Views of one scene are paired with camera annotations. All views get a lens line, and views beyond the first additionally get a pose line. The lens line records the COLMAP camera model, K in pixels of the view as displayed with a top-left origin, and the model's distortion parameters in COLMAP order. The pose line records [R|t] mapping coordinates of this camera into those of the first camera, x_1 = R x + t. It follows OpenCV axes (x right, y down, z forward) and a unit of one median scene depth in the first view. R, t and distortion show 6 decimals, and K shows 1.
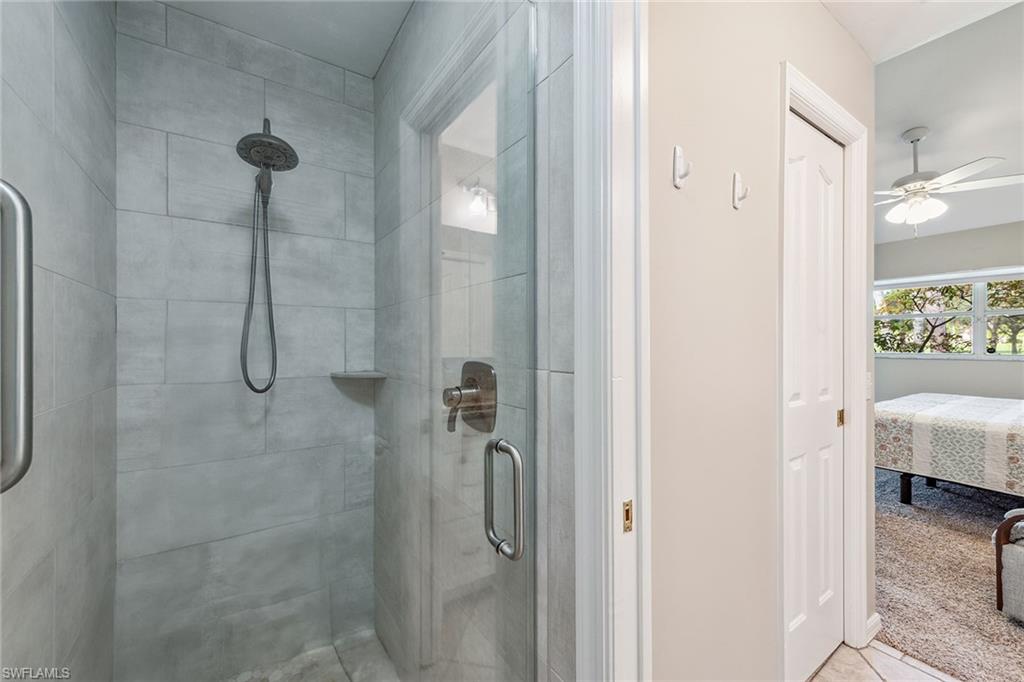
lens RADIAL K [[406.0, 0, 512.0], [0, 406.0, 341.0], [0, 0, 1]] dist [0.007150, -0.000109]
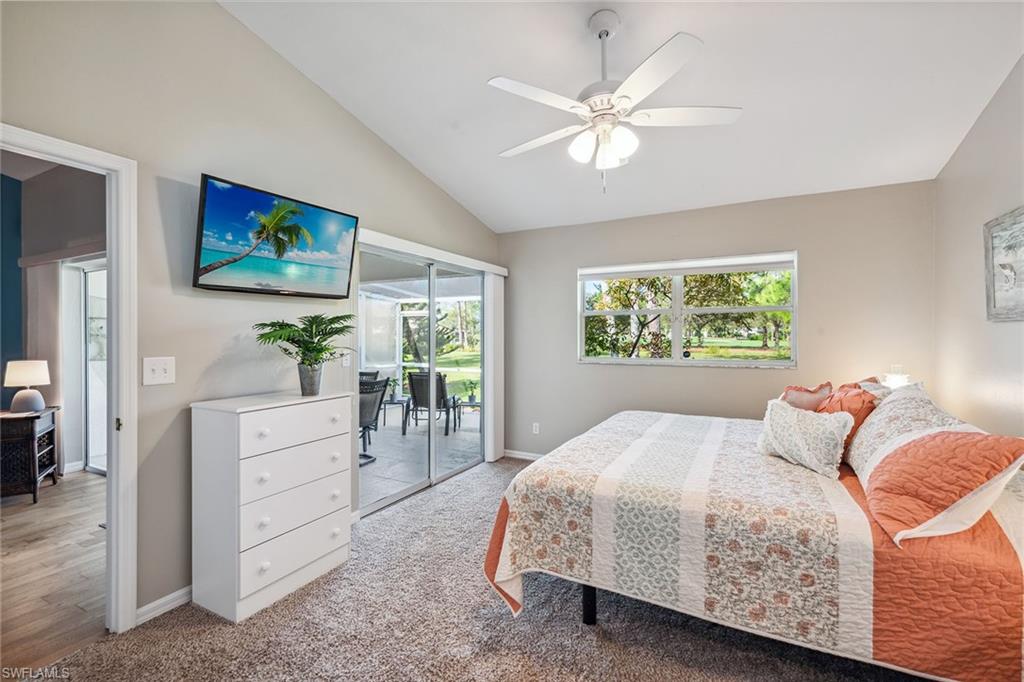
lens RADIAL K [[443.9, 0, 511.9], [0, 443.9, 336.8], [0, 0, 1]] dist [0.015056, -0.000598]
pose [[0.883049, -0.004466, 0.469260, 0.562756], [0.003212, 0.999989, 0.003472, -0.025024], [-0.469270, -0.001559, 0.883053, 0.480219]]
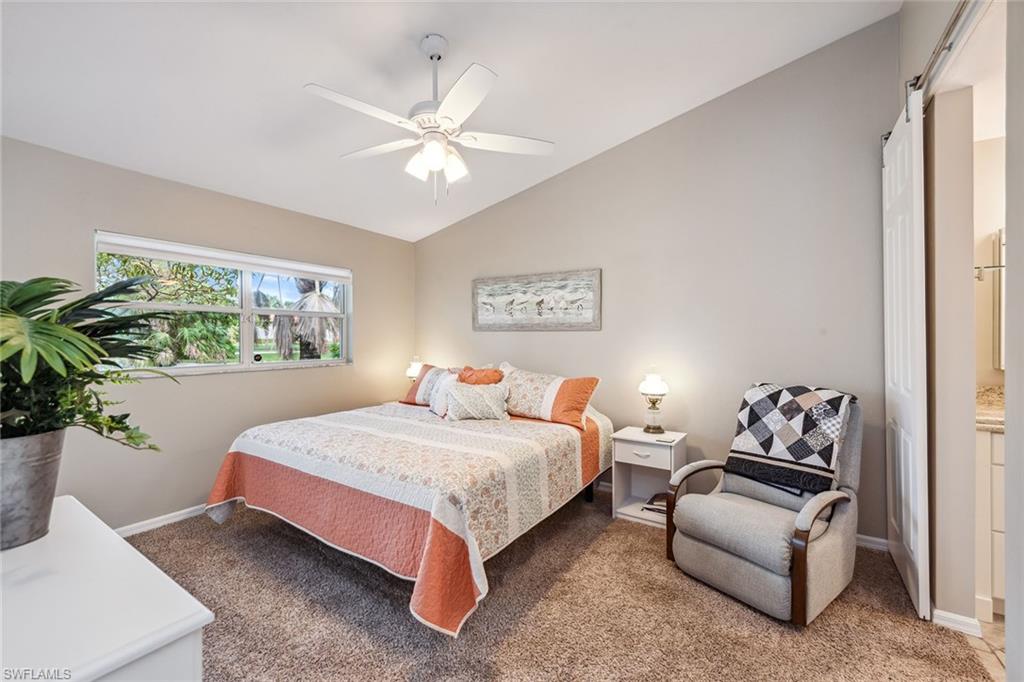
lens RADIAL K [[416.3, 0, 509.1], [0, 416.3, 337.1], [0, 0, 1]] dist [0.014142, -0.000350]
pose [[-0.380879, -0.001375, 0.924624, 0.311333], [0.000673, 0.999998, 0.001765, -0.026378], [-0.924625, 0.001295, -0.380877, 1.209125]]
